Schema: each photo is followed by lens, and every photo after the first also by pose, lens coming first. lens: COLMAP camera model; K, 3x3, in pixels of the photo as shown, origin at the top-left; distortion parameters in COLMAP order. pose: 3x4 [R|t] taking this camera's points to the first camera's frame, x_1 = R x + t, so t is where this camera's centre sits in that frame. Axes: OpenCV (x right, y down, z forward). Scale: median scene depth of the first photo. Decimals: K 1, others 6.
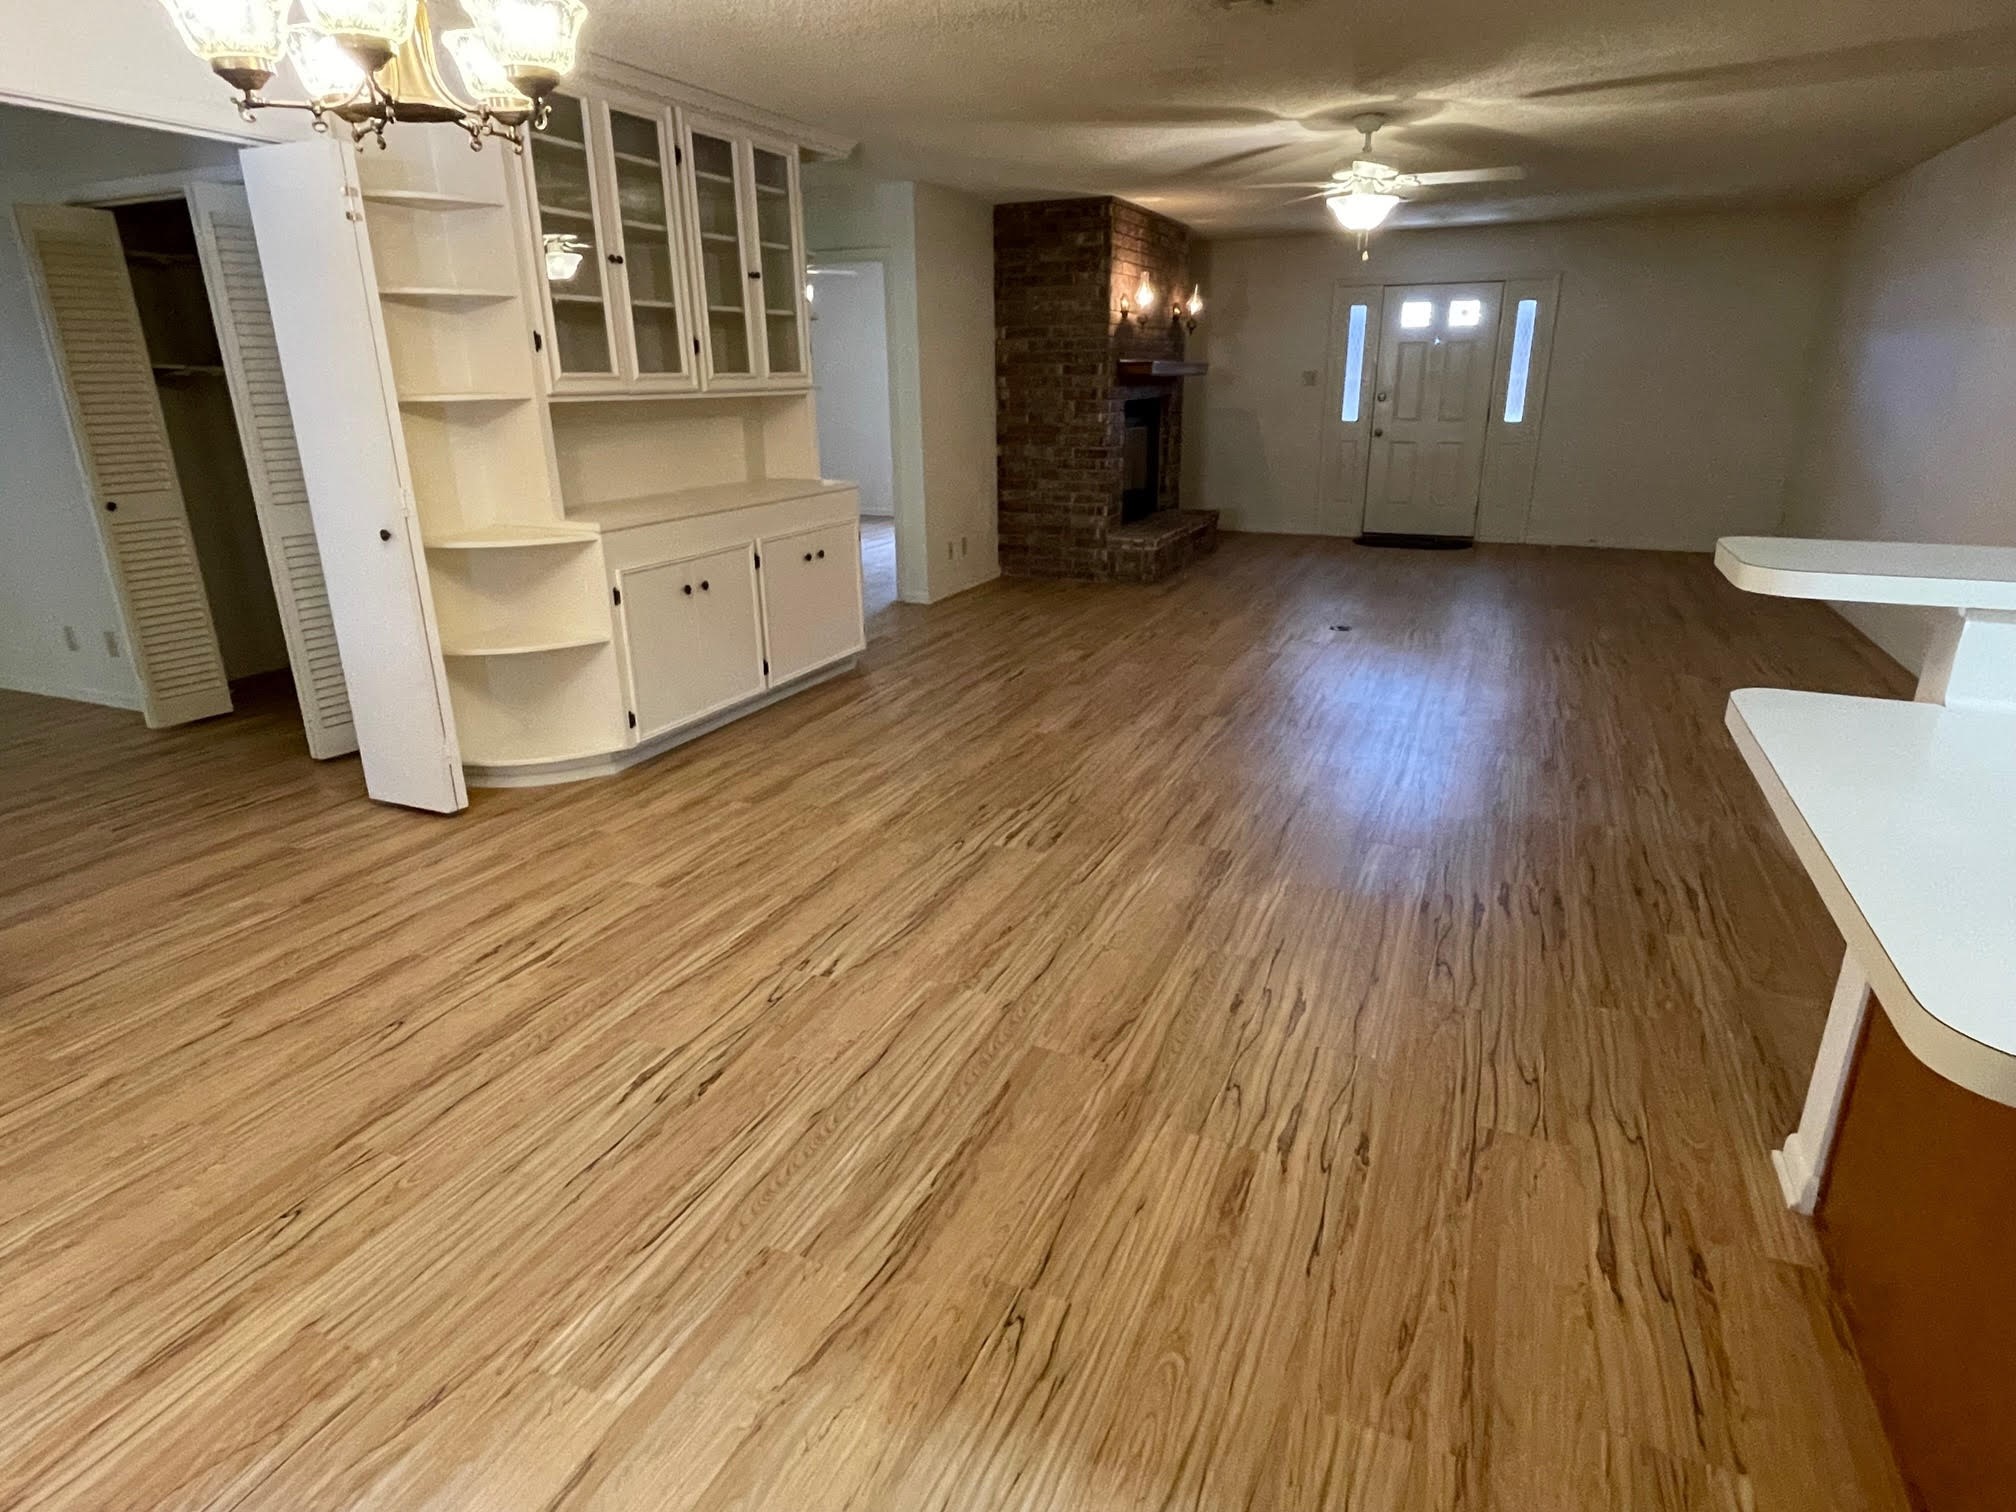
lens RADIAL K [[1113.9, 0, 1008.0], [0, 1113.9, 756.0], [0, 0, 1]] dist [-0.000584, 0.000889]
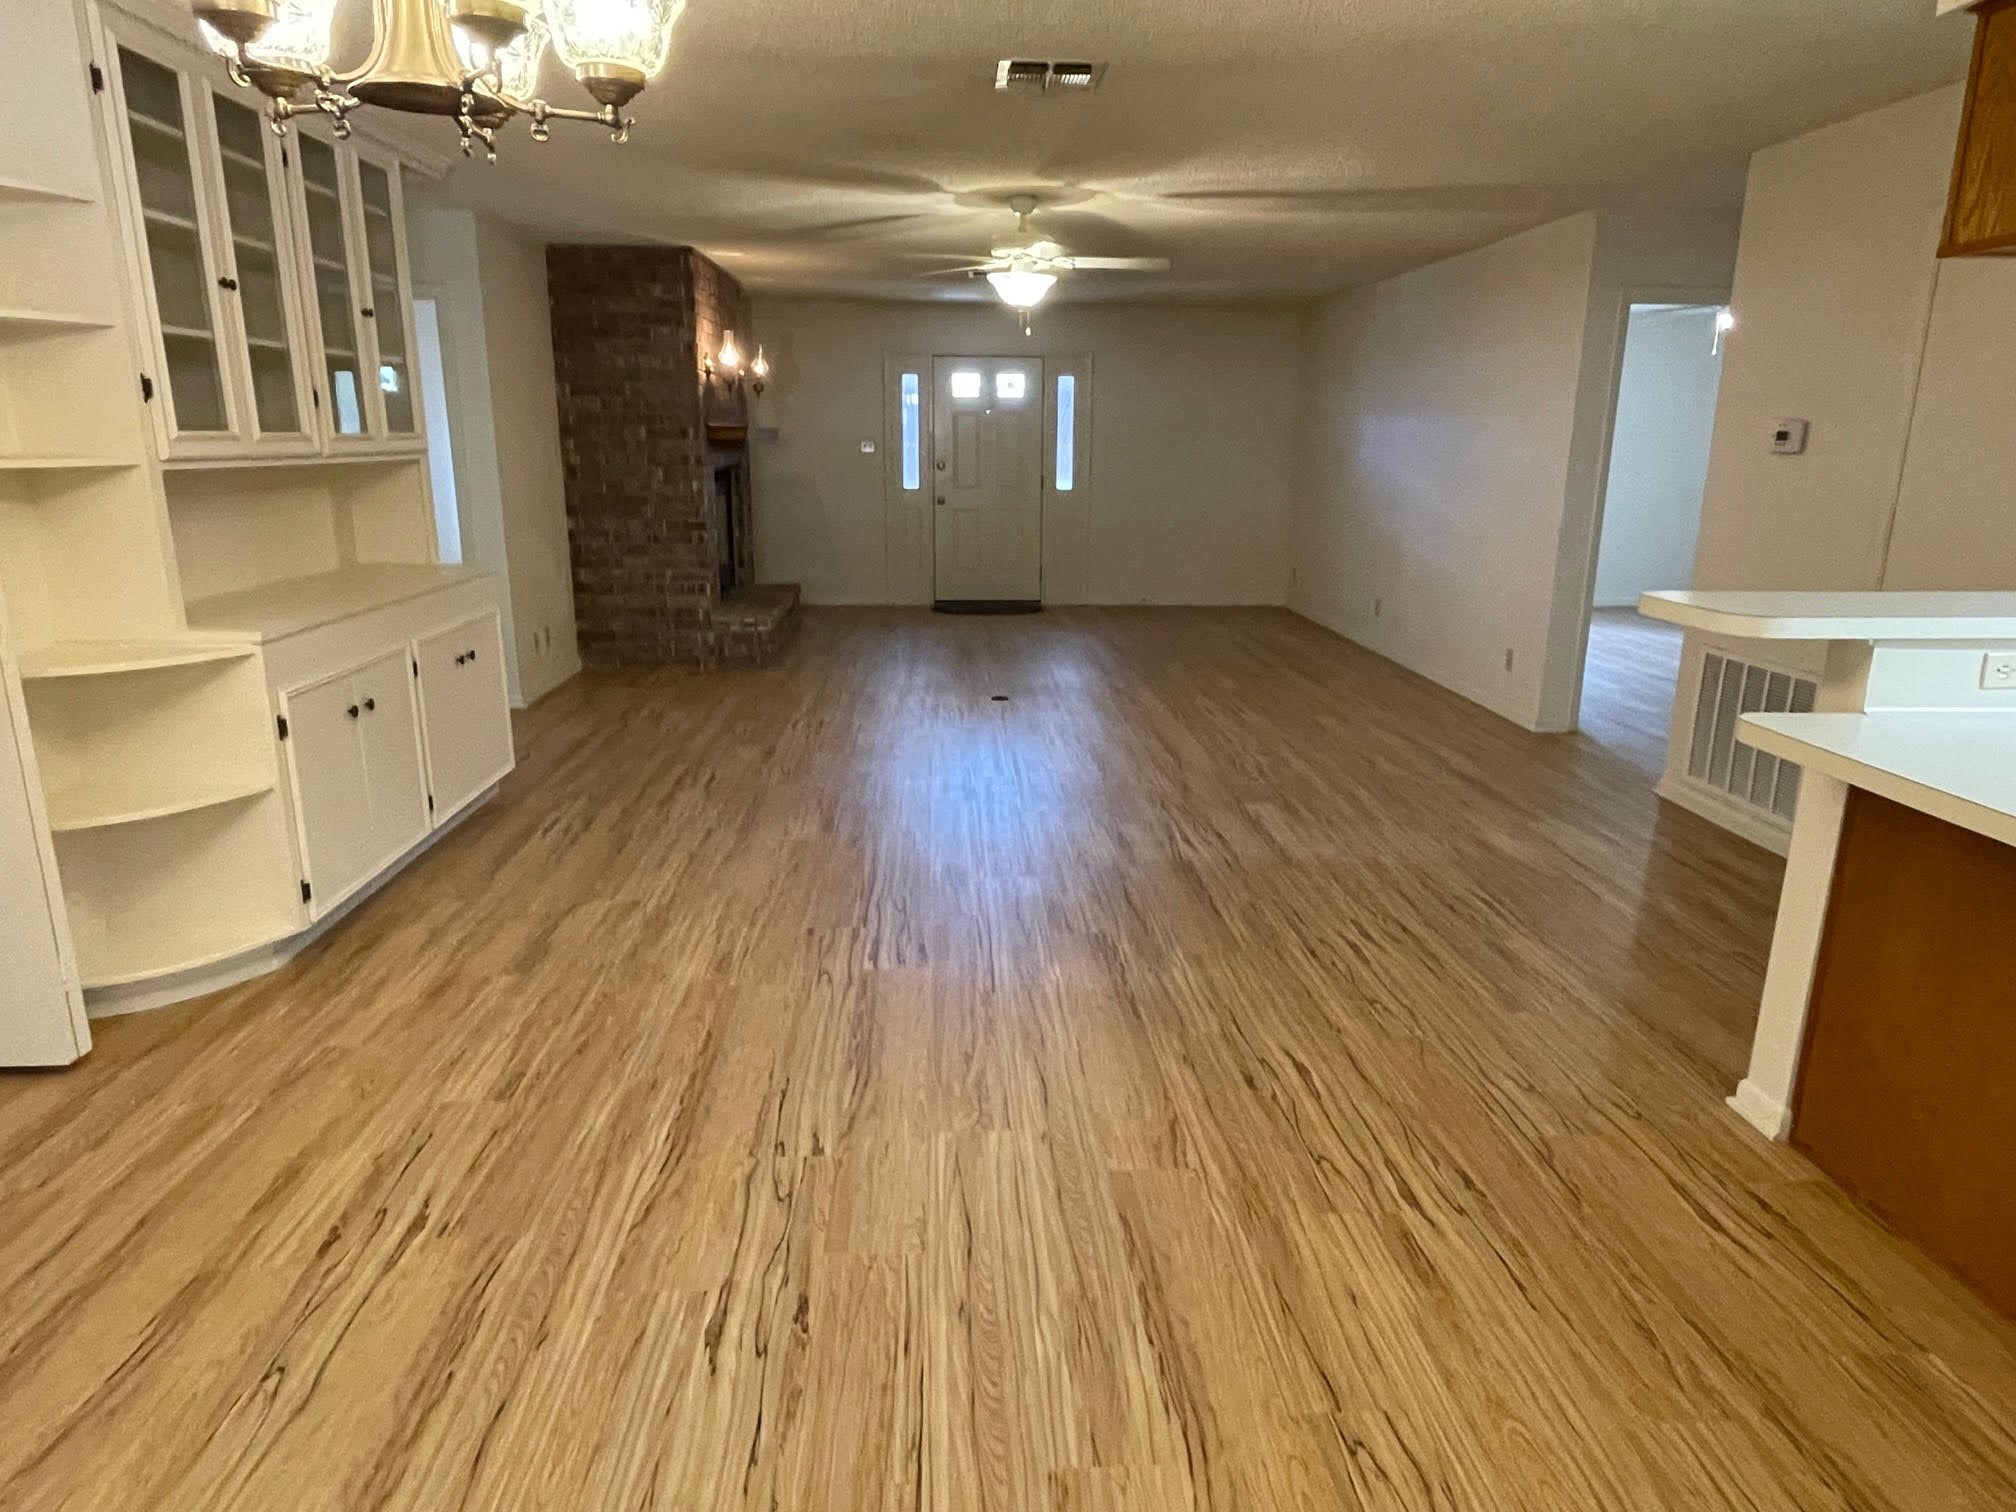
lens RADIAL K [[1222.7, 0, 1008.0], [0, 1222.7, 756.0], [0, 0, 1]] dist [-0.002955, -0.000130]
pose [[0.891776, -0.097120, 0.441931, -0.279422], [0.129913, 0.990528, -0.044472, -0.025627], [-0.433426, 0.097072, 0.895946, 0.065664]]
